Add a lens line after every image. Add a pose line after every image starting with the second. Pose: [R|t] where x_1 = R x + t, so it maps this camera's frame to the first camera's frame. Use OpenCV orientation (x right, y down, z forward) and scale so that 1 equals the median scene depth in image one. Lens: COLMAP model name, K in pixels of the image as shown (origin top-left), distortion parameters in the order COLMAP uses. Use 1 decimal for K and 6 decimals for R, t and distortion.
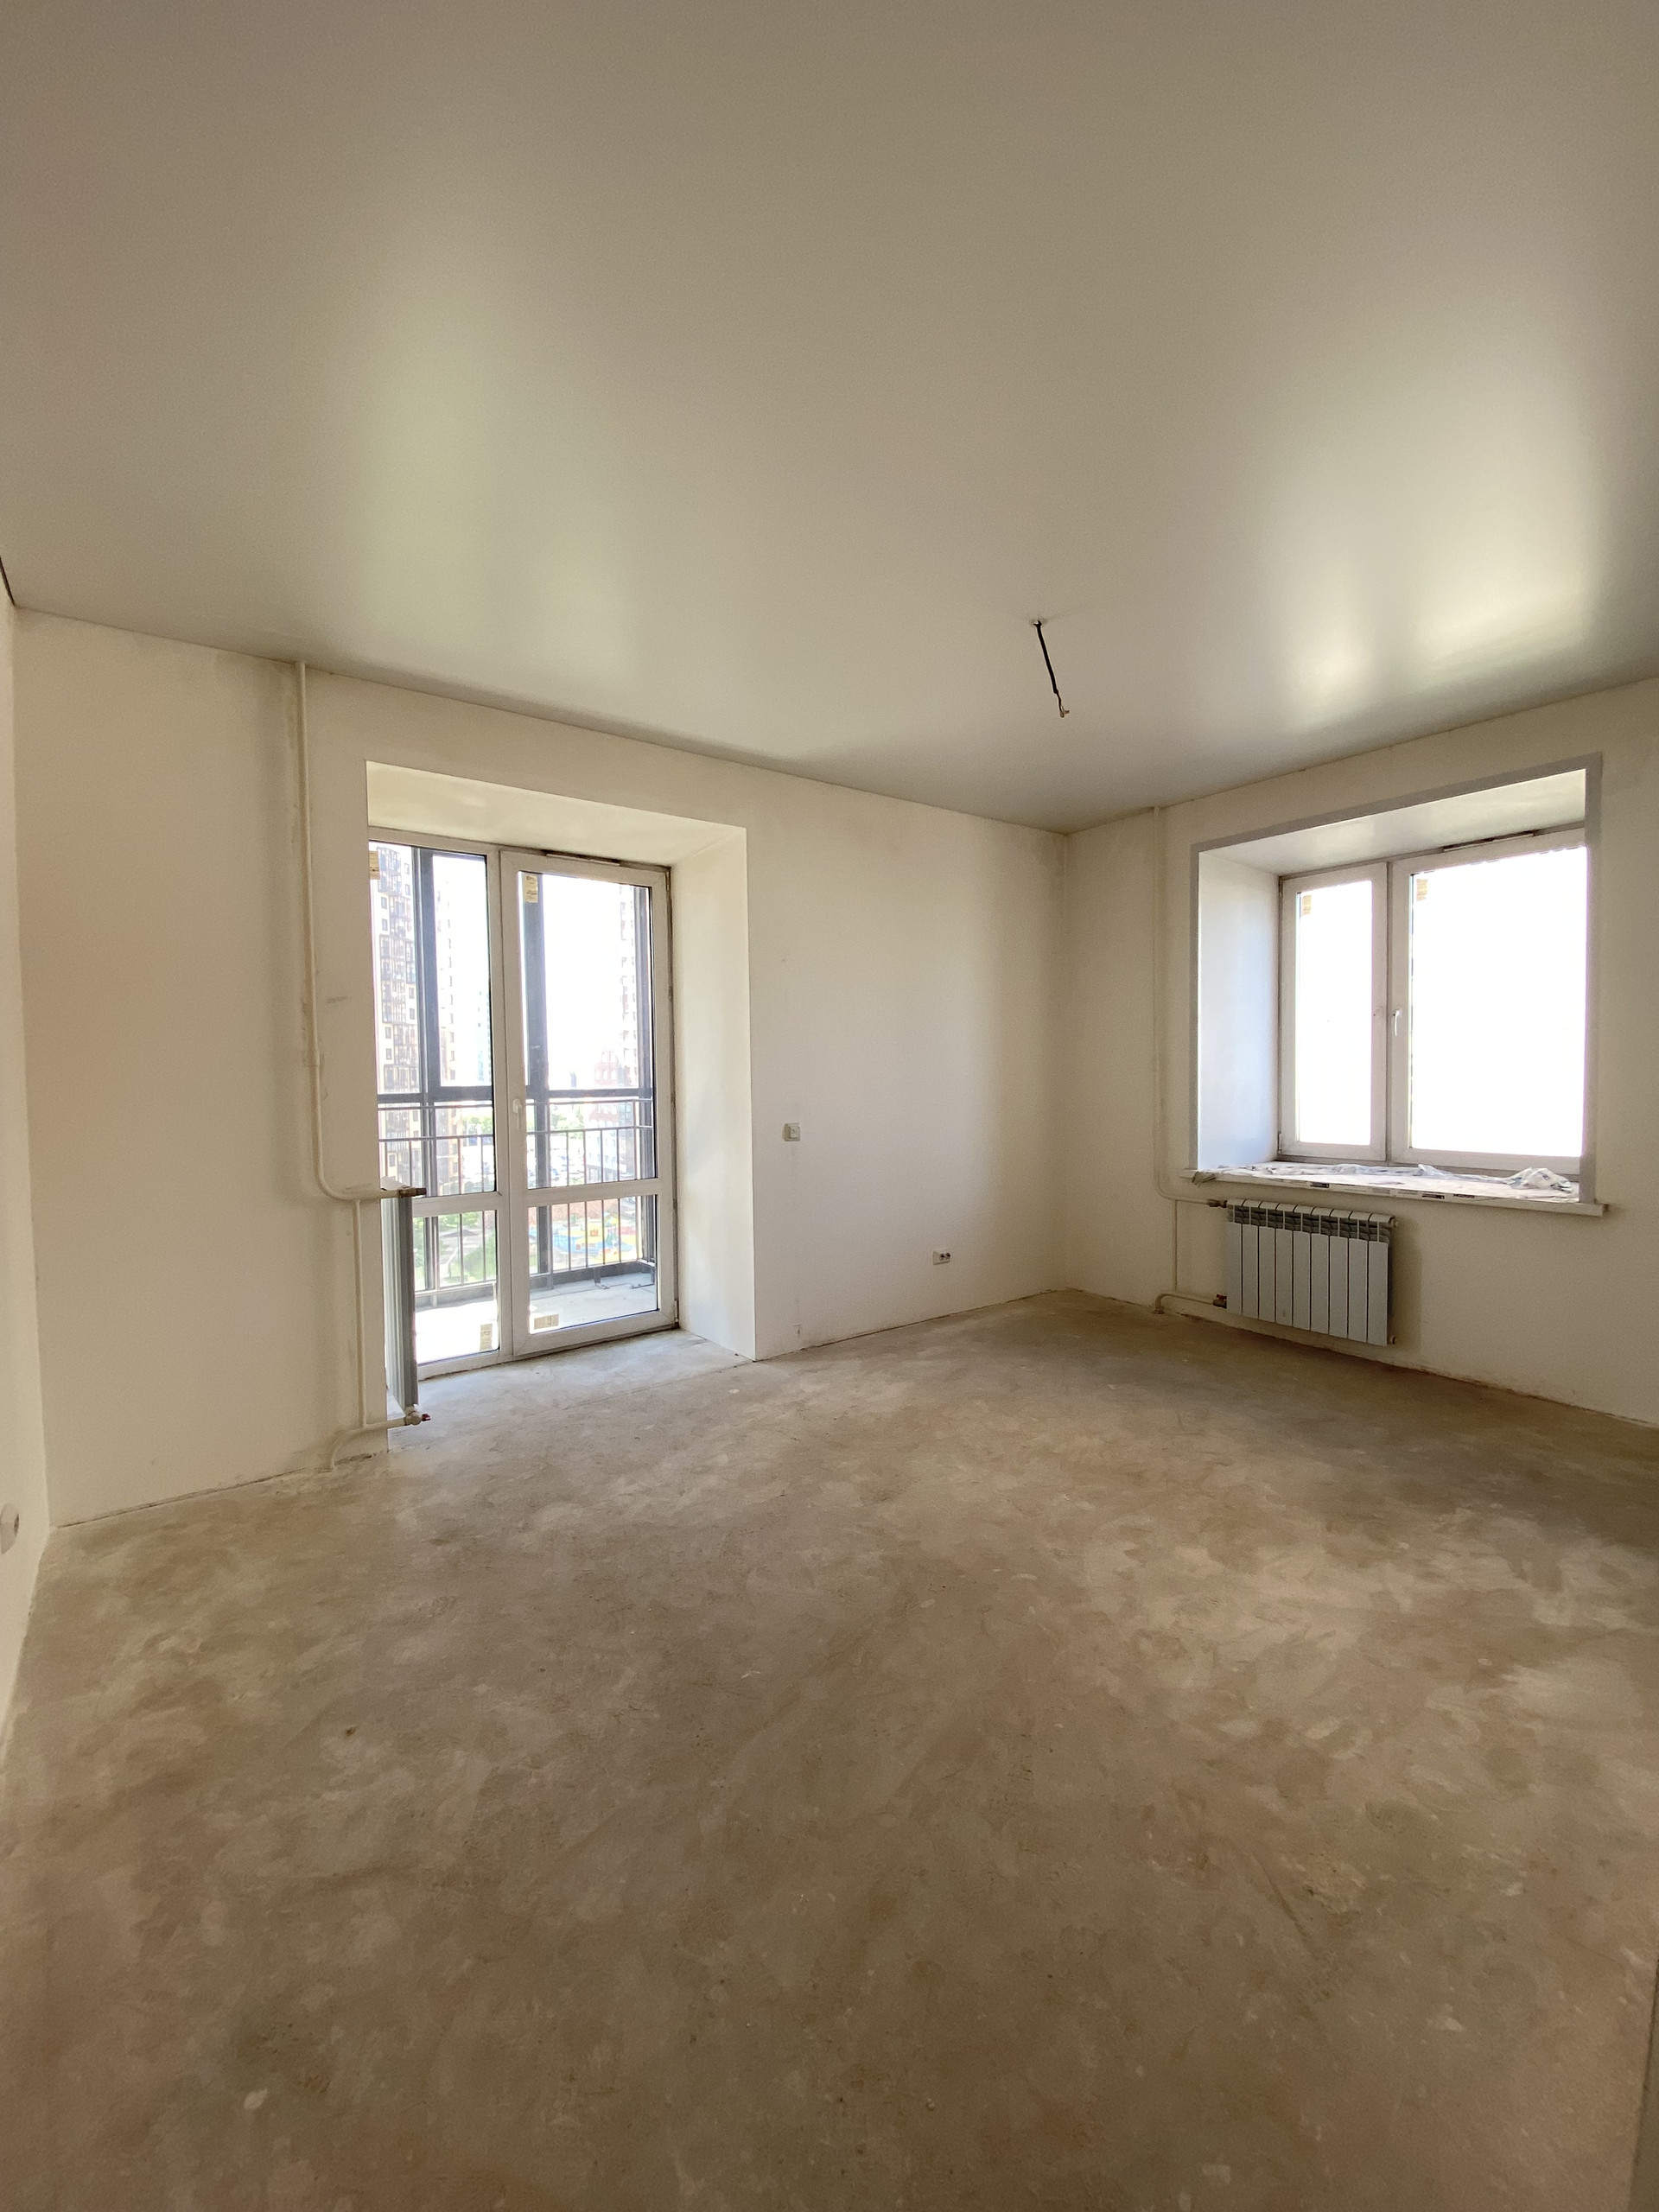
lens RADIAL K [[896.8, 0, 829.5], [0, 896.8, 1106.0], [0, 0, 1]] dist [0.021995, -0.019414]
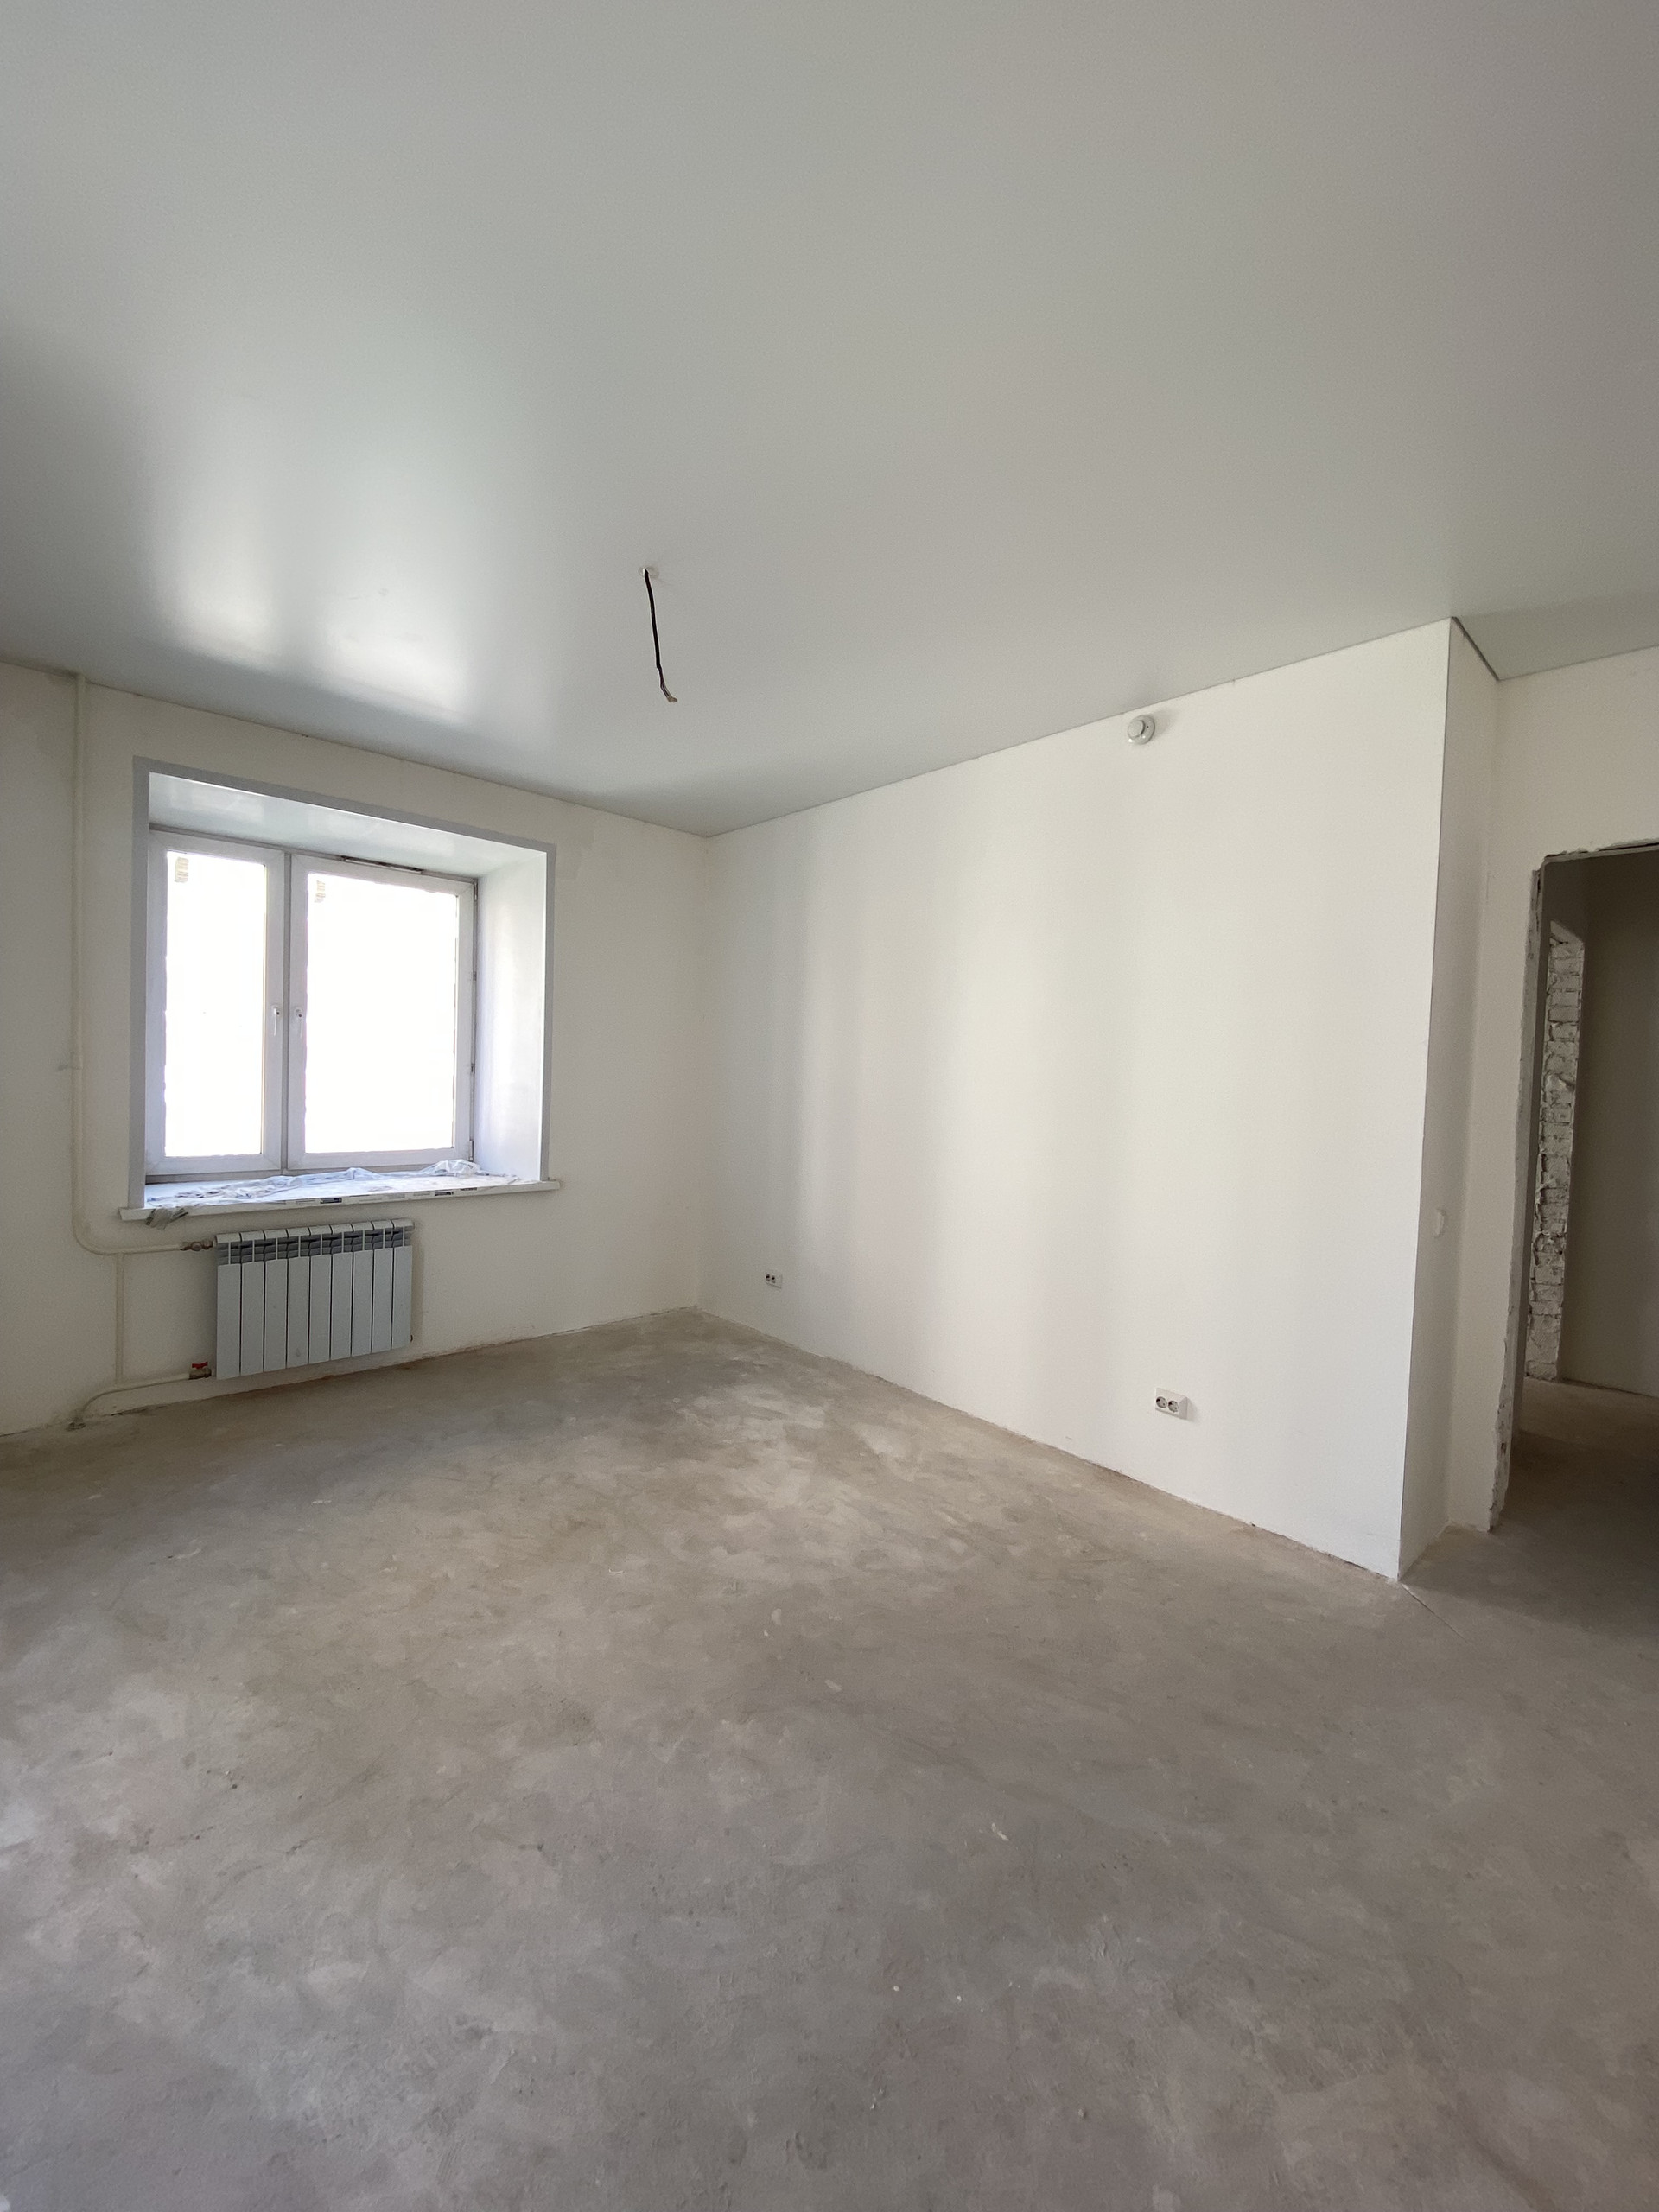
lens RADIAL K [[896.8, 0, 829.5], [0, 896.8, 1106.0], [0, 0, 1]] dist [0.021995, -0.019414]
pose [[-0.105208, -0.032663, 0.993914, -0.572490], [0.009151, 0.999386, 0.033811, -0.047811], [-0.994408, 0.012653, -0.104845, 0.803411]]
